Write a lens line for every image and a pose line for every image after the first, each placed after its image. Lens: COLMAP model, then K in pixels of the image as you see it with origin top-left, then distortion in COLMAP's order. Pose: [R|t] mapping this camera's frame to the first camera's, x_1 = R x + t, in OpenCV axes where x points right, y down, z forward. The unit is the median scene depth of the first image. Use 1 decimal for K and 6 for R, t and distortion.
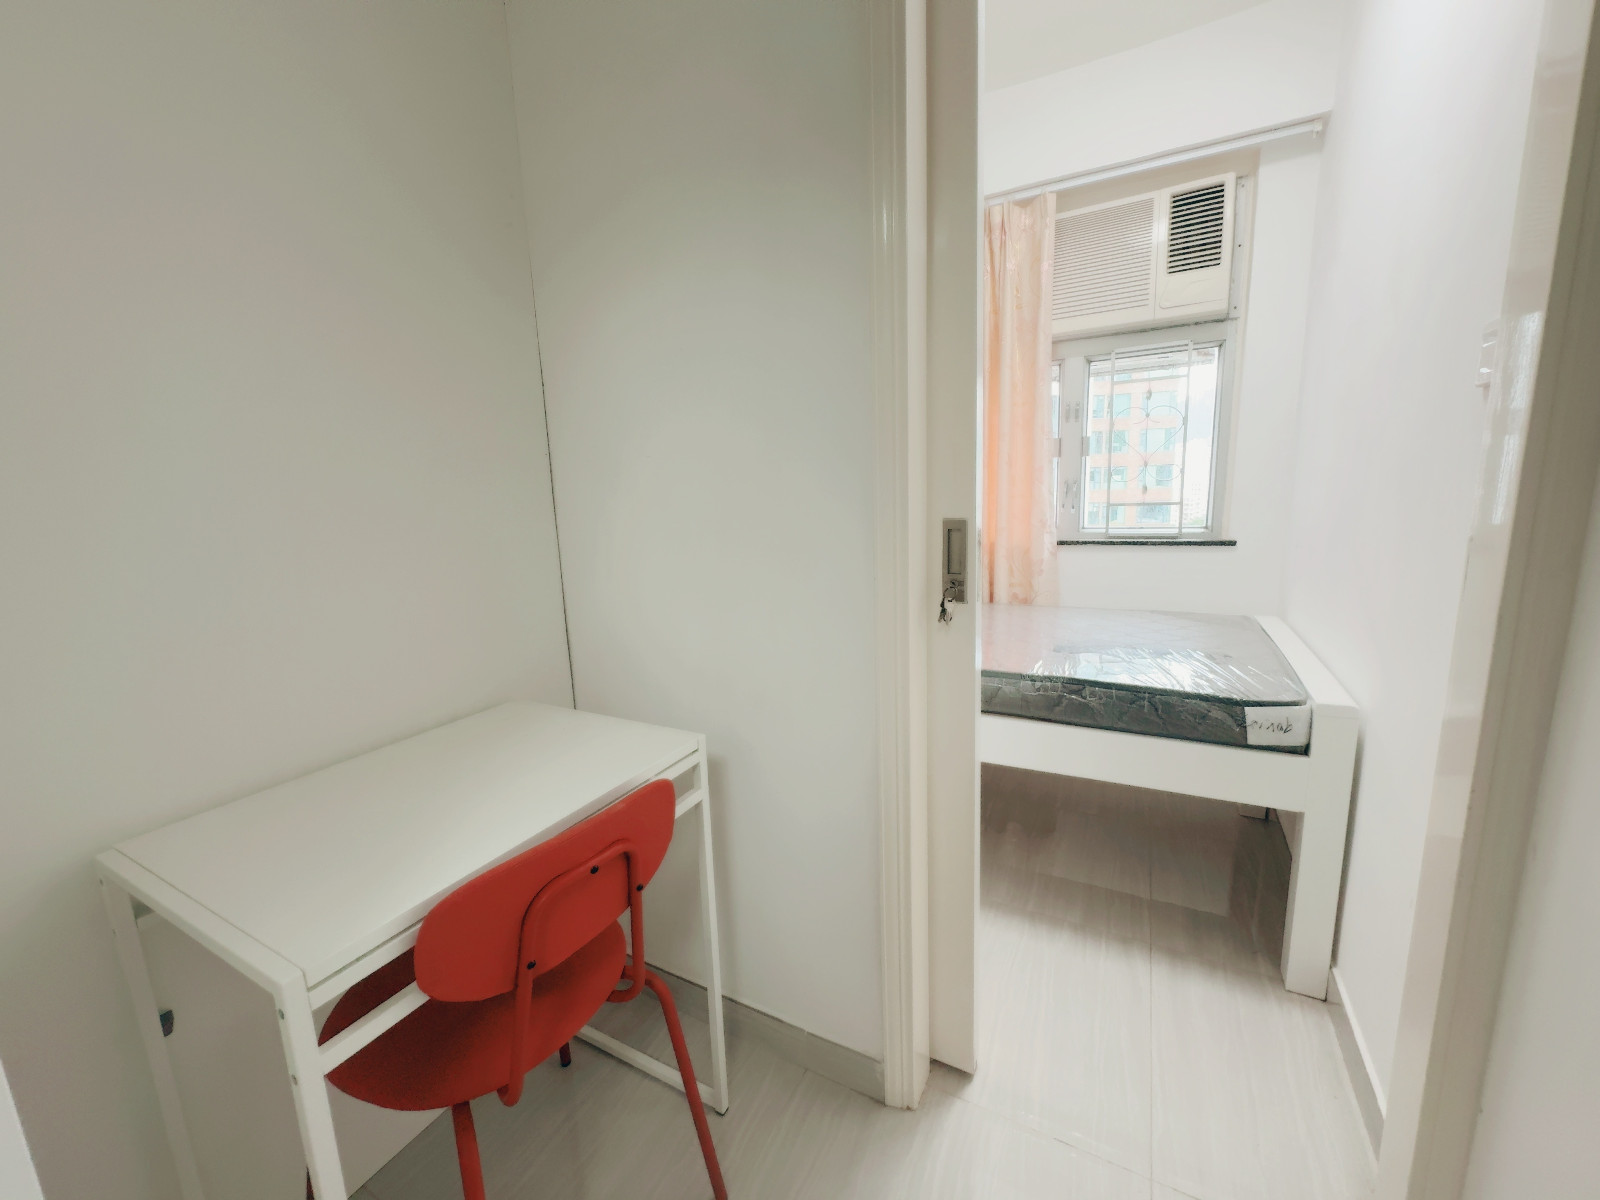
lens RADIAL K [[634.7, 0, 798.3], [0, 634.7, 599.7], [0, 0, 1]] dist [-0.007461, 0.001341]
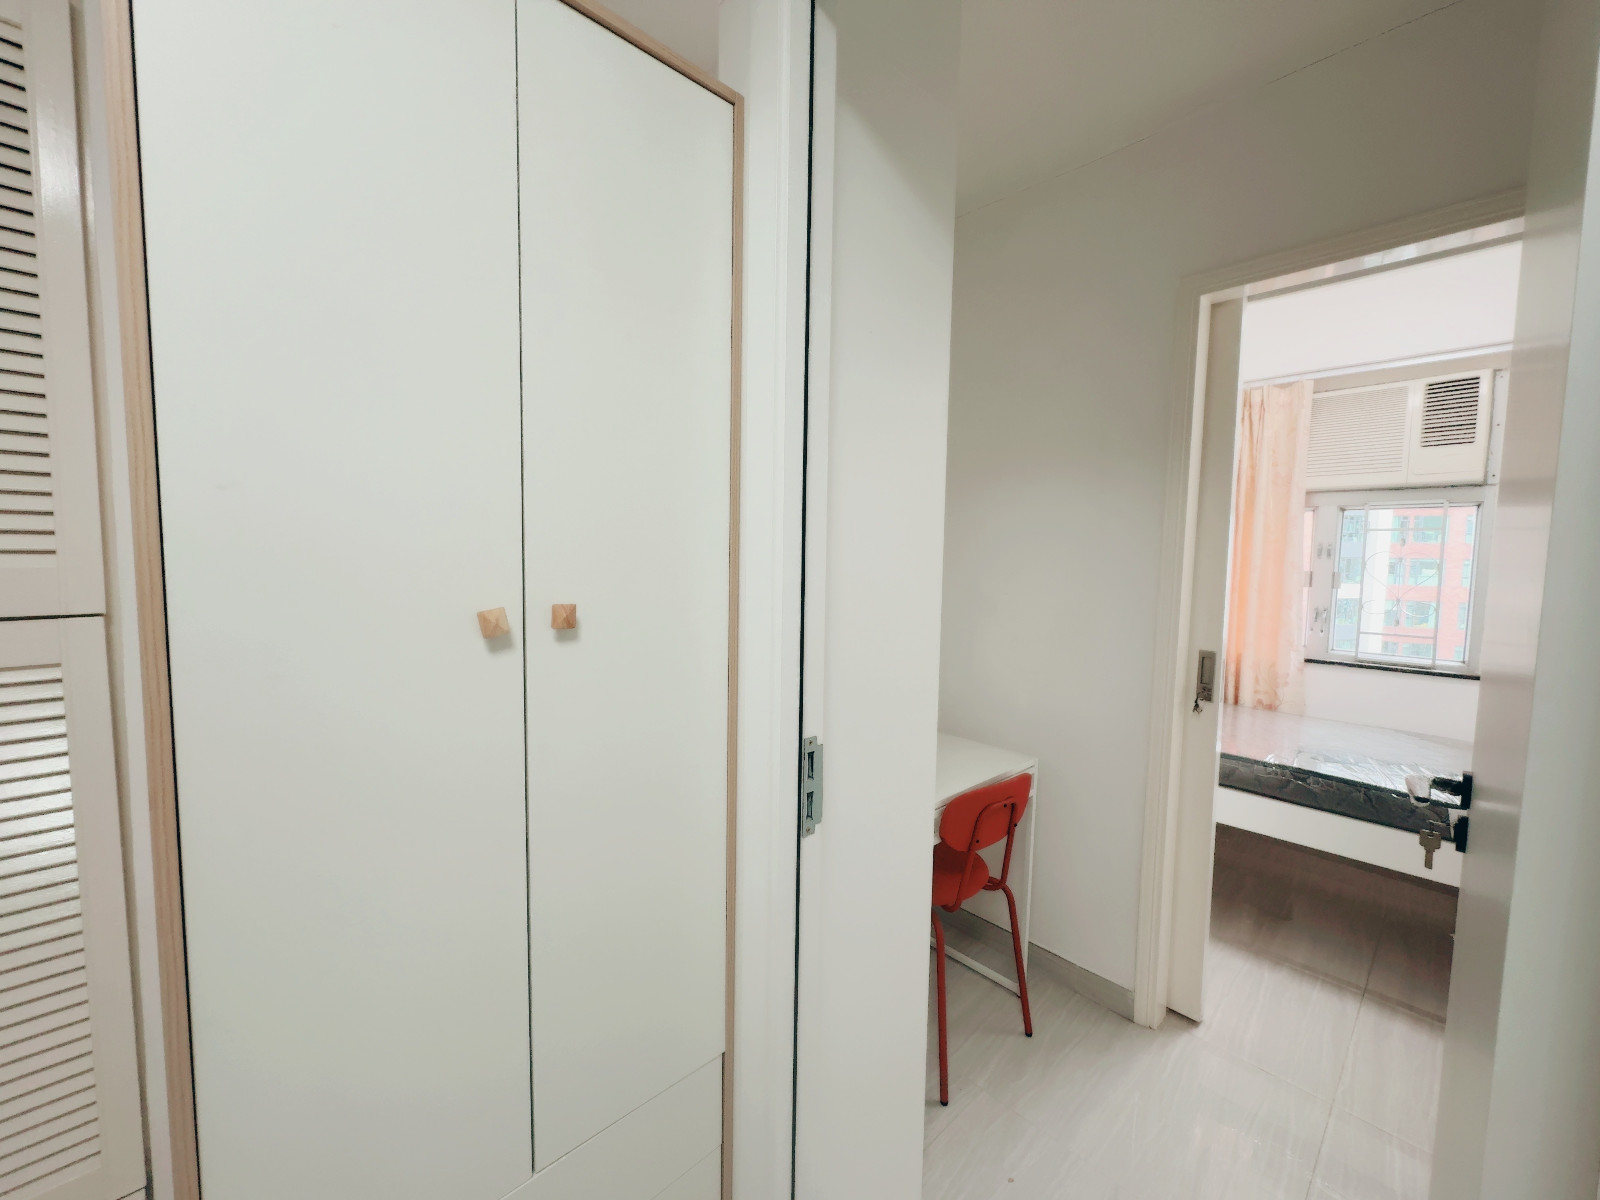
lens RADIAL K [[634.7, 0, 801.6], [0, 634.7, 598.9], [0, 0, 1]] dist [-0.007461, 0.001341]
pose [[0.945496, 0.079228, -0.315848, -0.120681], [-0.111082, 0.990244, -0.084131, -0.001937], [0.306101, 0.114631, 0.945072, -0.446188]]
